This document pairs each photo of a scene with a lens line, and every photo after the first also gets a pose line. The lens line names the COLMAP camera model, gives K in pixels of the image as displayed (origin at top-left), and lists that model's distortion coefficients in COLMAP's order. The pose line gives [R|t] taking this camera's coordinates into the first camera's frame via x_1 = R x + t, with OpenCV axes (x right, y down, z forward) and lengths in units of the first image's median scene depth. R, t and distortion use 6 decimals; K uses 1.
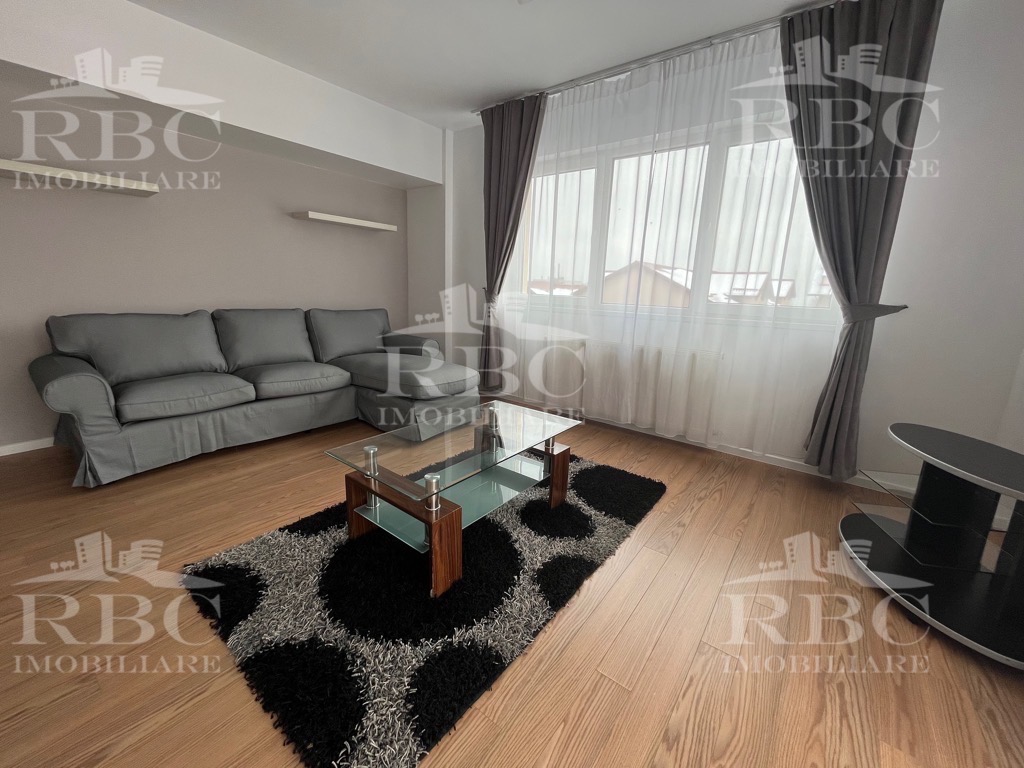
lens RADIAL K [[410.7, 0, 511.4], [0, 410.7, 380.2], [0, 0, 1]] dist [-0.001119, -0.000602]
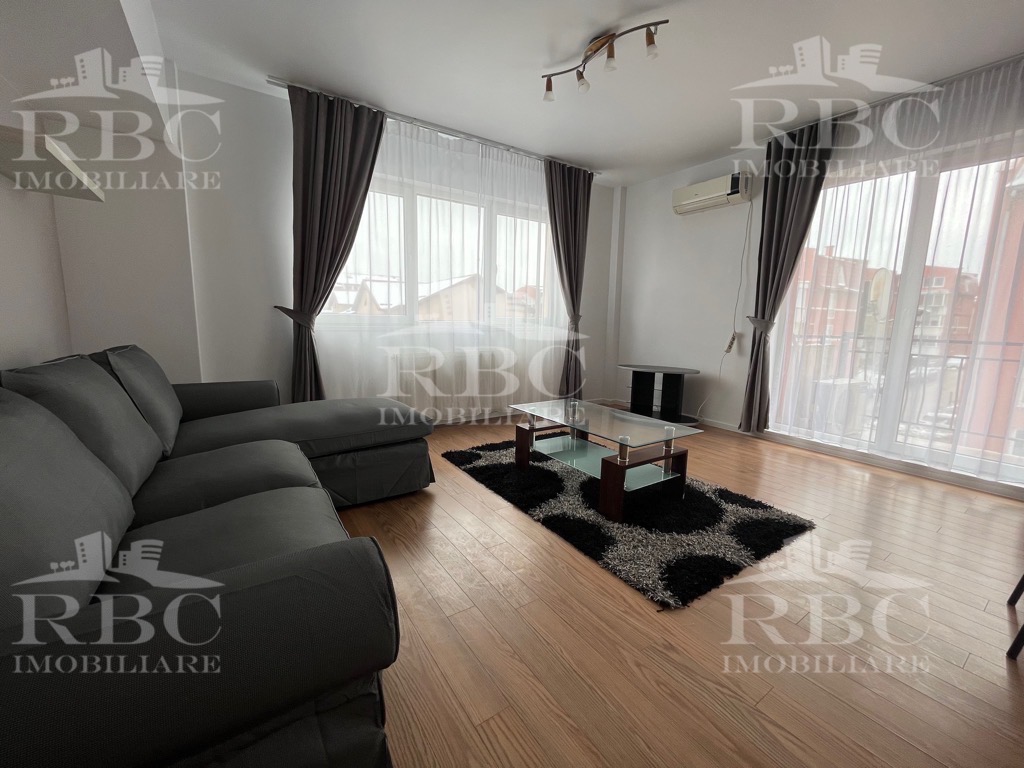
lens RADIAL K [[410.7, 0, 511.4], [0, 410.7, 380.2], [0, 0, 1]] dist [-0.001119, -0.000602]
pose [[0.319864, -0.168879, 0.932291, -0.951864], [0.198841, 0.974038, 0.108220, -0.125096], [-0.926364, 0.150762, 0.345139, 0.513526]]
